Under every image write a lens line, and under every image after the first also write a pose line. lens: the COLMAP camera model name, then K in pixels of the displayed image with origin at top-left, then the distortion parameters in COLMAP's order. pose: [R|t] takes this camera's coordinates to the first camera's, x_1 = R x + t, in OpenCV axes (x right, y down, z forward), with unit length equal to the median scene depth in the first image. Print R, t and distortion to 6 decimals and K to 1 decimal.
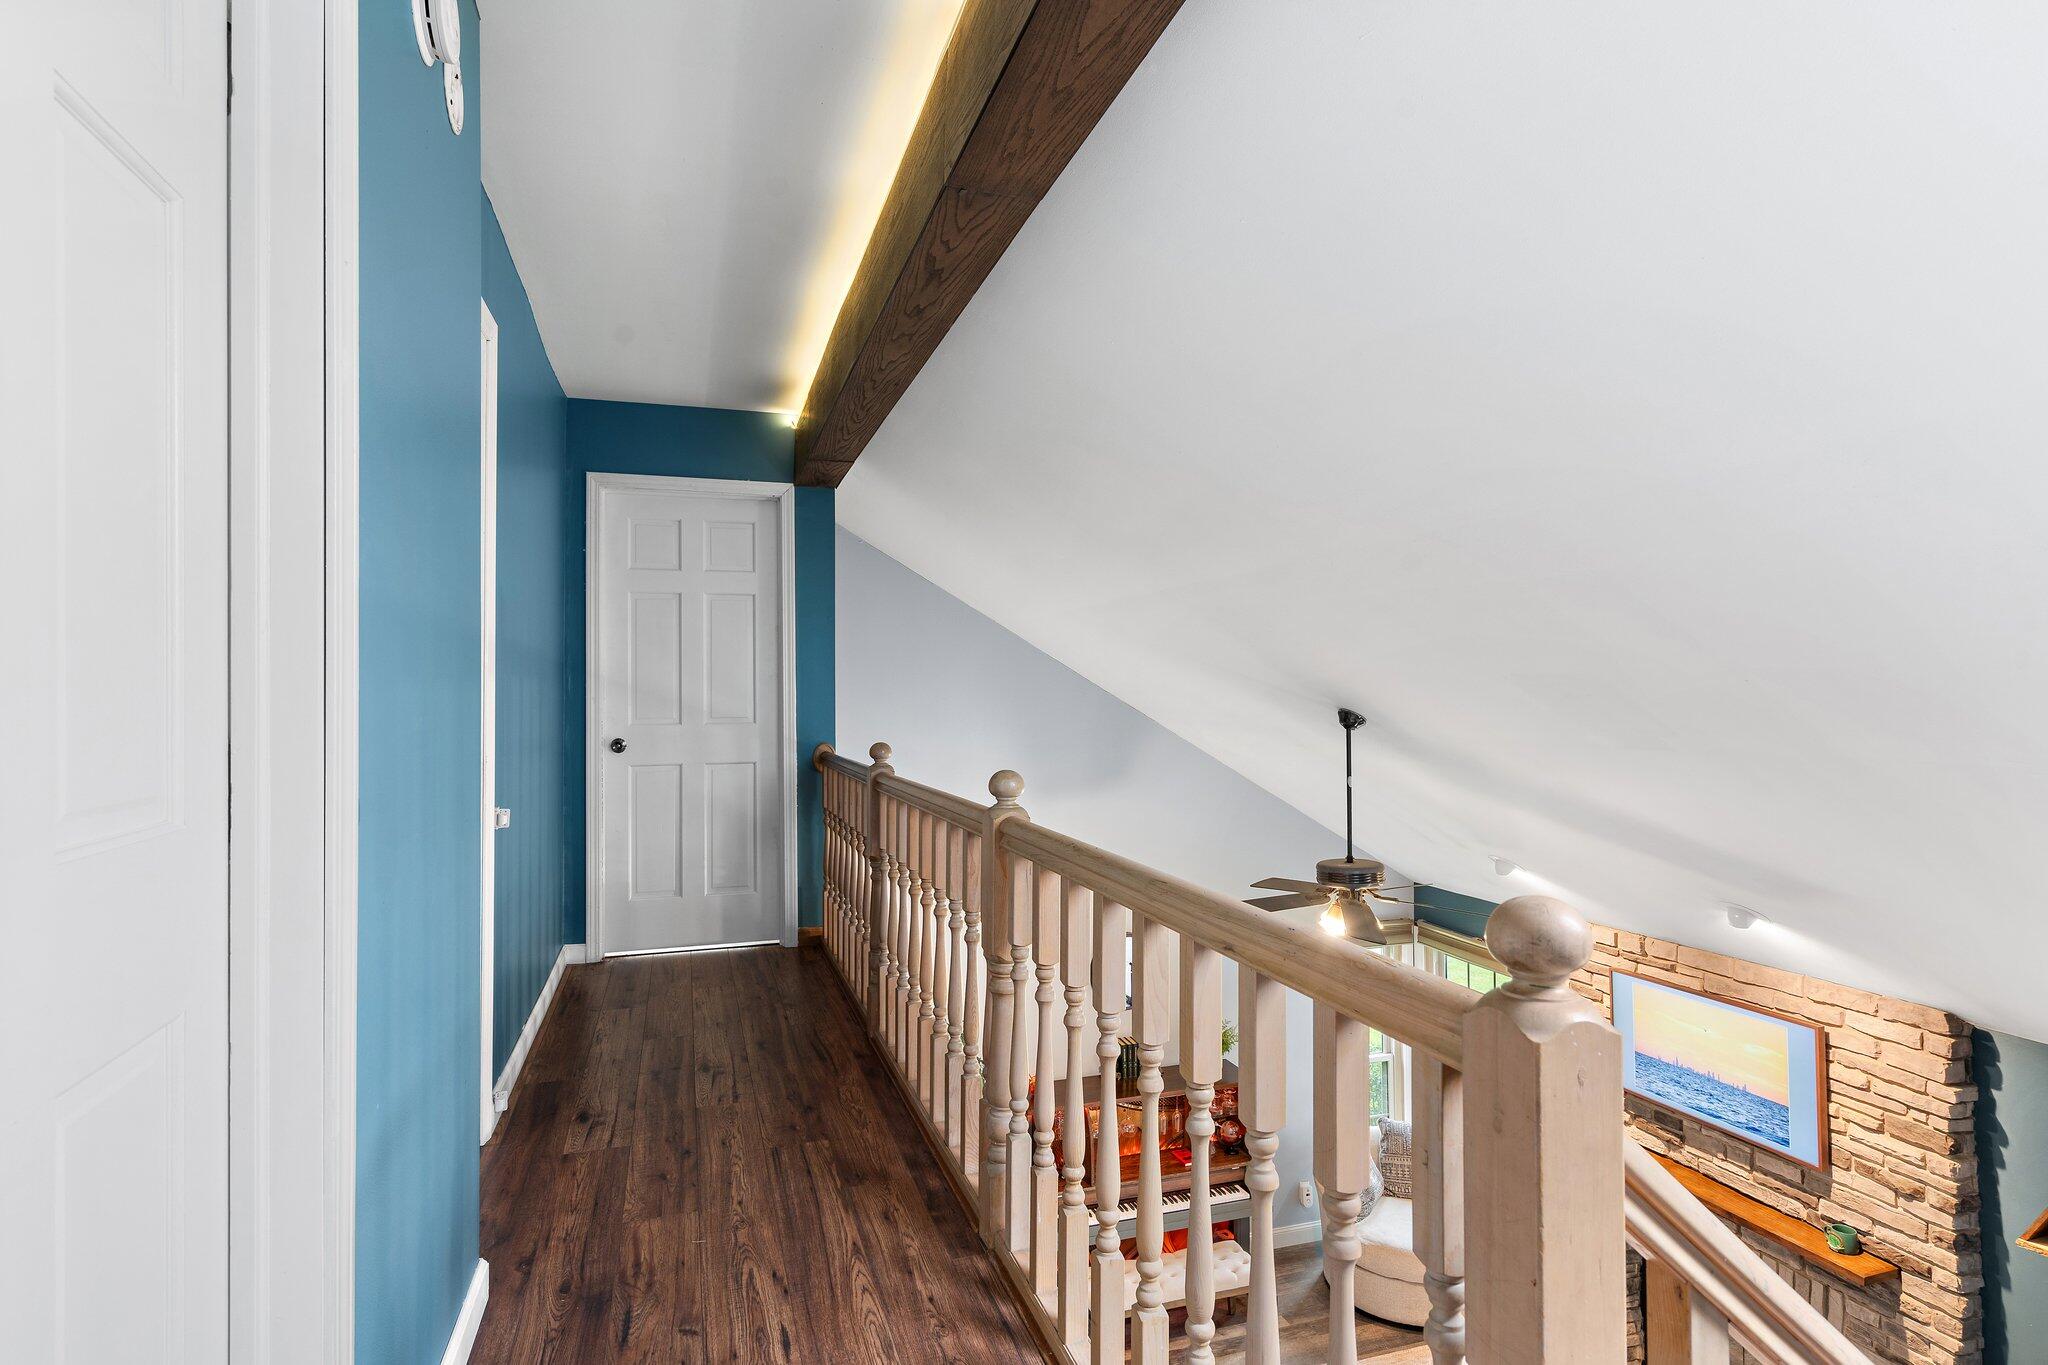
lens RADIAL K [[1060.0, 0, 1022.5], [0, 1060.0, 676.4], [0, 0, 1]] dist [-0.002123, 0.001852]
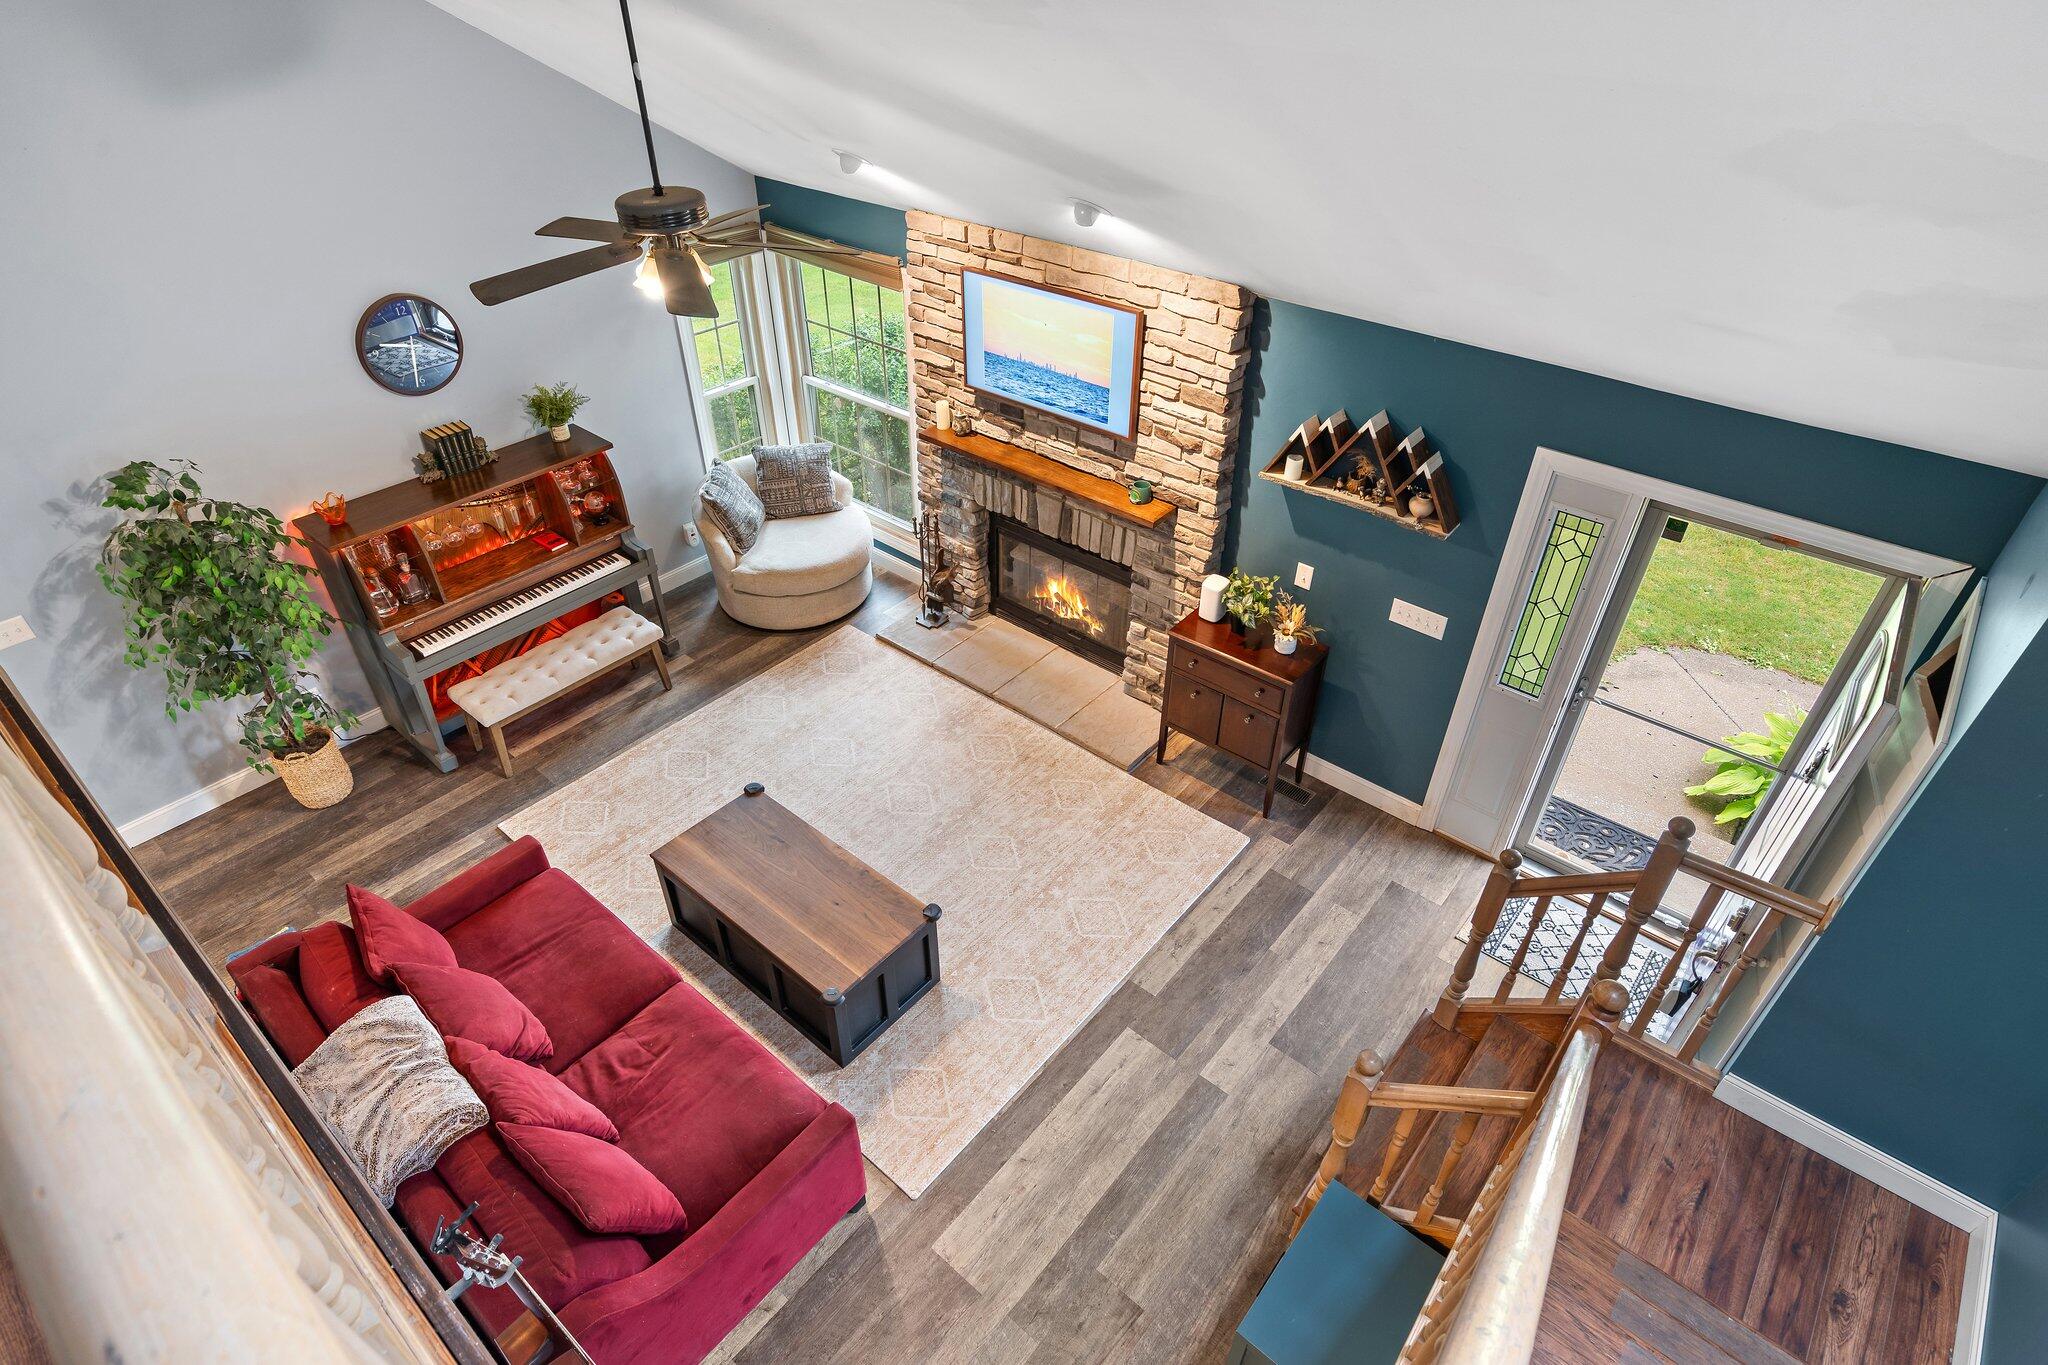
lens RADIAL K [[1060.0, 0, 1022.5], [0, 1060.0, 676.4], [0, 0, 1]] dist [-0.002123, 0.001852]
pose [[0.844826, -0.311583, 0.434955, 0.093176], [-0.022102, 0.791919, 0.610226, -0.016178], [-0.534585, -0.525148, 0.662147, 0.187776]]
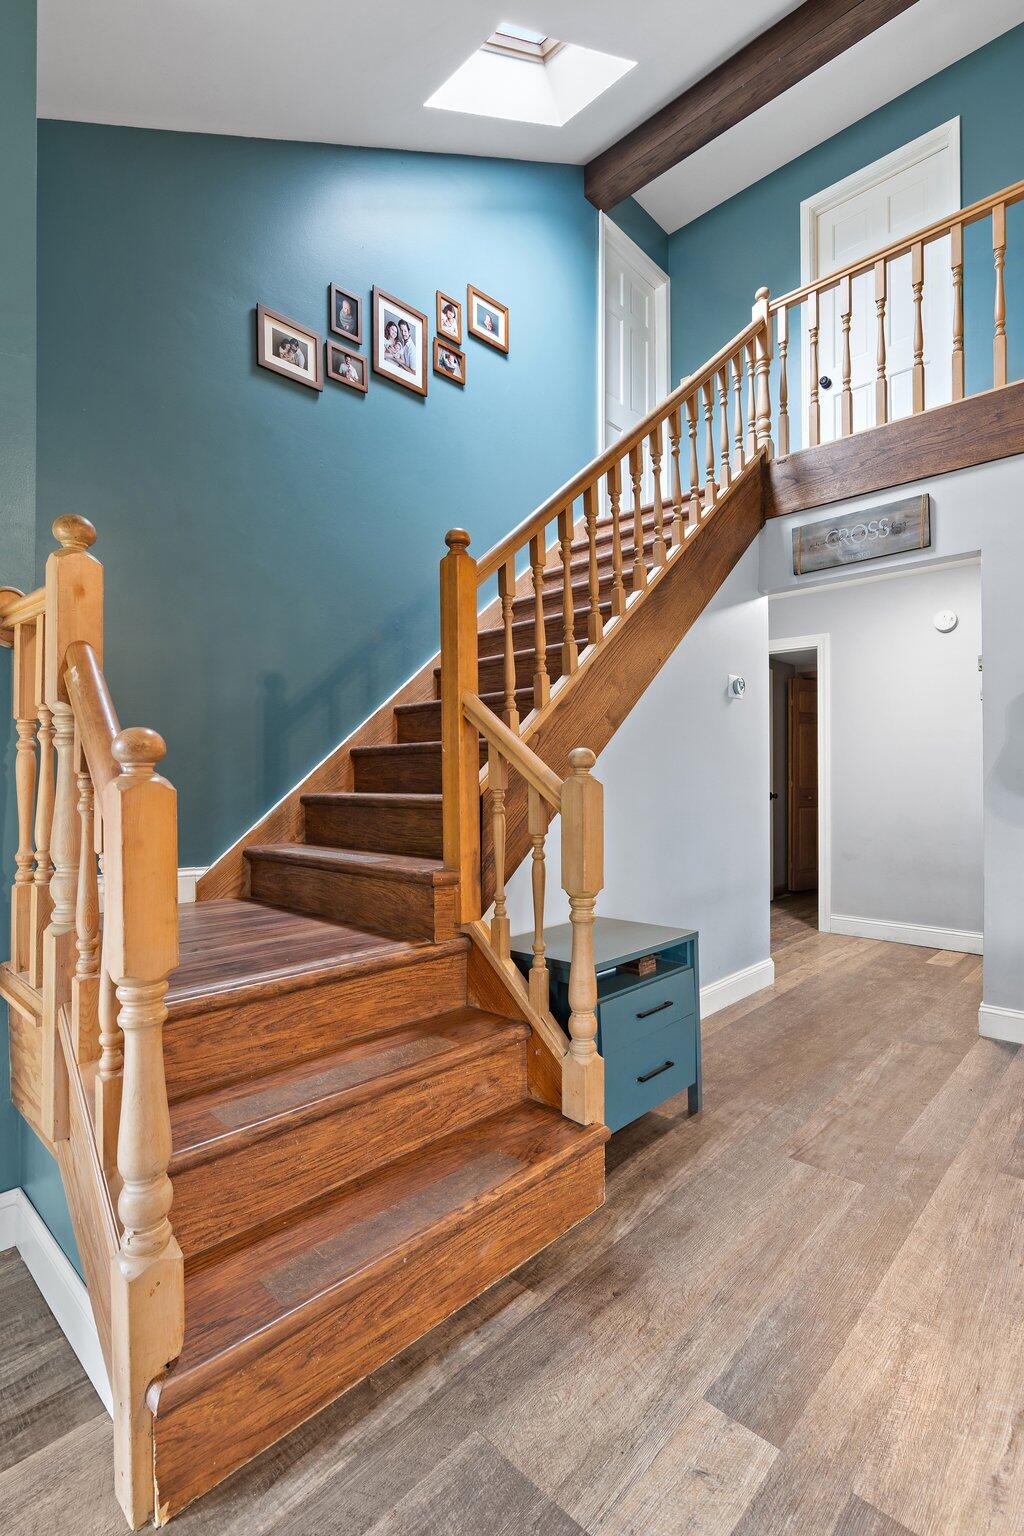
lens RADIAL K [[699.7, 0, 514.5], [0, 699.7, 760.0], [0, 0, 1]] dist [-0.022259, 0.011881]
pose [[-0.874702, 0.003100, -0.484652, 0.706302], [0.017082, 0.999555, -0.024437, 0.576264], [0.484361, -0.029654, -0.874366, 0.701981]]
